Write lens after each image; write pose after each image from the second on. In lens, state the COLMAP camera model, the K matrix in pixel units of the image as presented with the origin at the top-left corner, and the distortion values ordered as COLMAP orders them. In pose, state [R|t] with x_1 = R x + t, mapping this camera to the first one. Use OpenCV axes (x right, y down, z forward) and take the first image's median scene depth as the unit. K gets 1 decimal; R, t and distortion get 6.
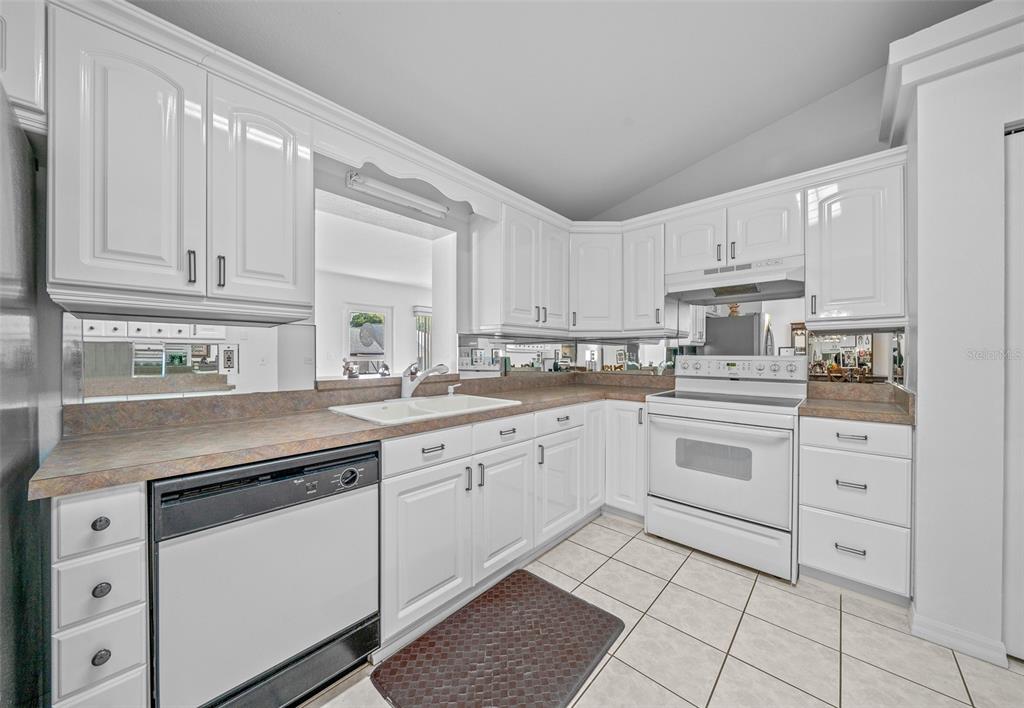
lens RADIAL K [[367.5, 0, 517.0], [0, 367.5, 354.0], [0, 0, 1]] dist [-0.000038, 0.000499]
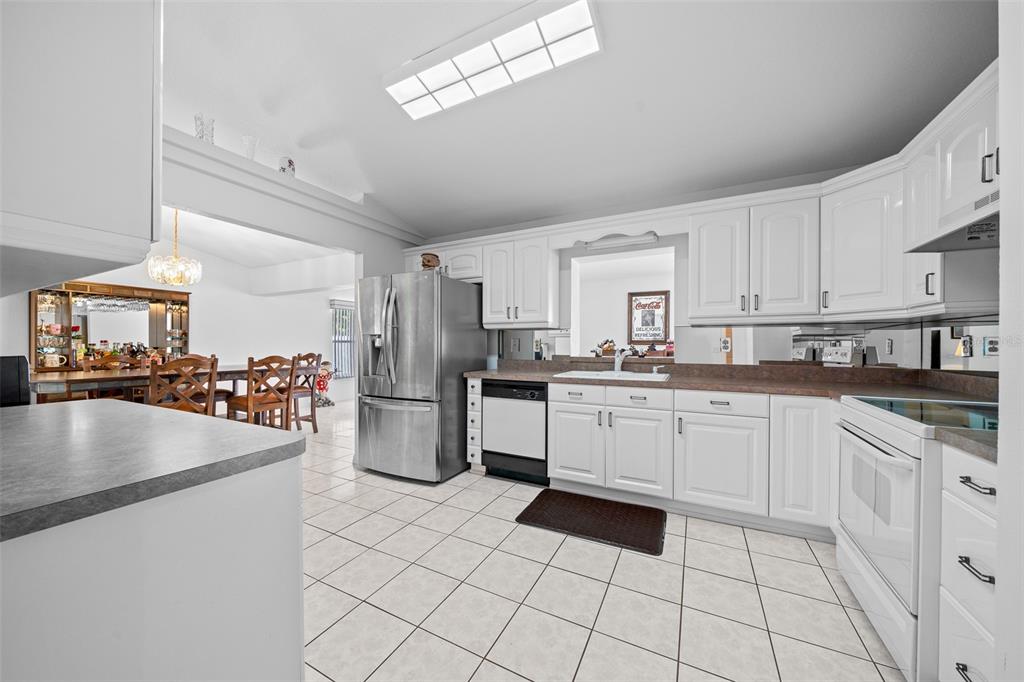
lens RADIAL K [[368.6, 0, 491.3], [0, 368.6, 341.3], [0, 0, 1]] dist [0.000776, -0.000002]
pose [[0.232168, -0.006554, -0.972654, 1.340613], [0.001715, 0.999979, -0.006329, 0.002514], [0.972674, -0.000199, 0.232175, 0.137342]]
